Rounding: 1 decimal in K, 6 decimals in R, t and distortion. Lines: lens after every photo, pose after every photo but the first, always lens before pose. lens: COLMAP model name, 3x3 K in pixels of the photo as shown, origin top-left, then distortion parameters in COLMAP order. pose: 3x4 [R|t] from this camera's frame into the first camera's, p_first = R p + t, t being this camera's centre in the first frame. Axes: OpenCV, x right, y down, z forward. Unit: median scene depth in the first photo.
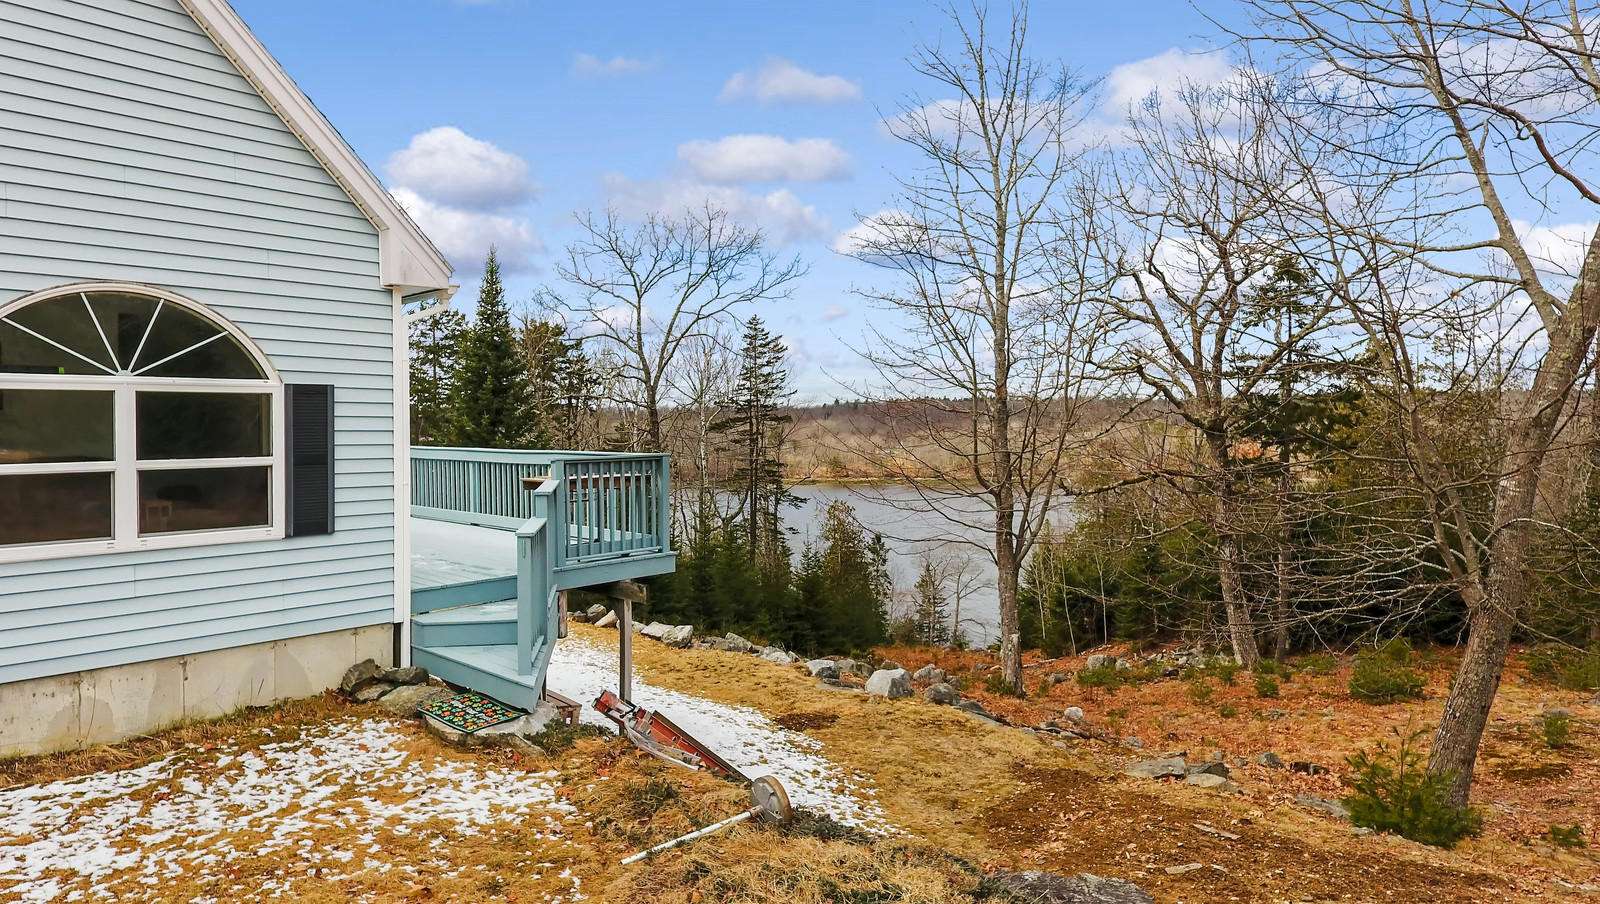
lens RADIAL K [[953.9, 0, 798.2], [0, 953.9, 447.6], [0, 0, 1]] dist [-0.005595, -0.001225]
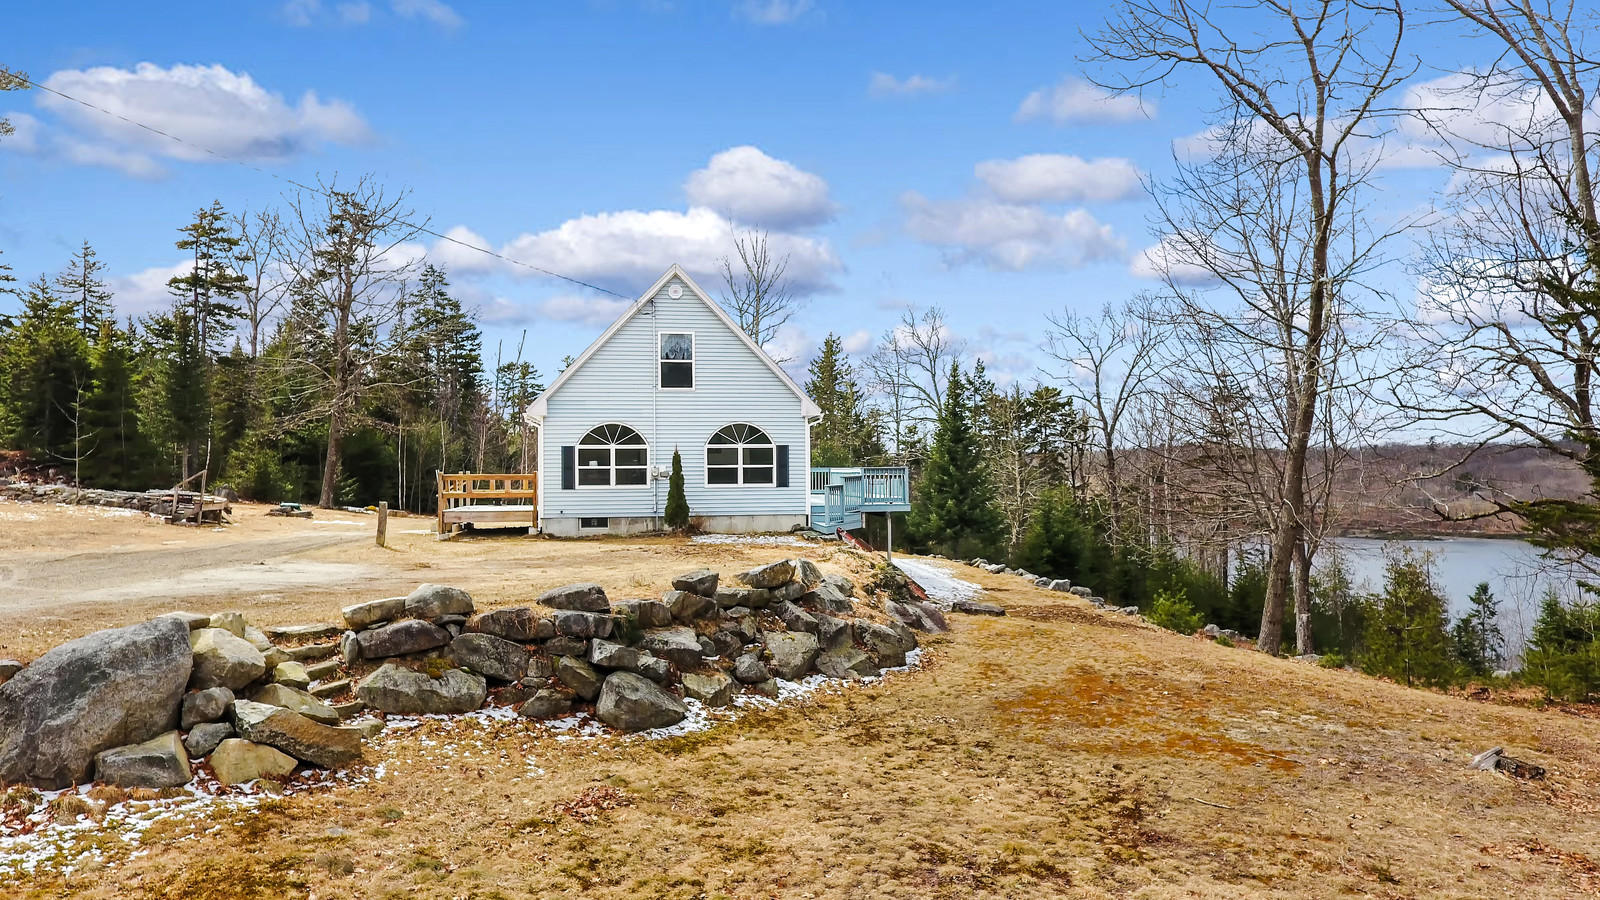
lens RADIAL K [[944.9, 0, 793.3], [0, 944.9, 452.0], [0, 0, 1]] dist [-0.004832, -0.002680]
pose [[0.794185, -0.009680, -0.607599, 1.683612], [-0.013901, 0.999322, -0.034092, 0.081016], [0.607517, 0.035521, 0.793512, -1.807279]]
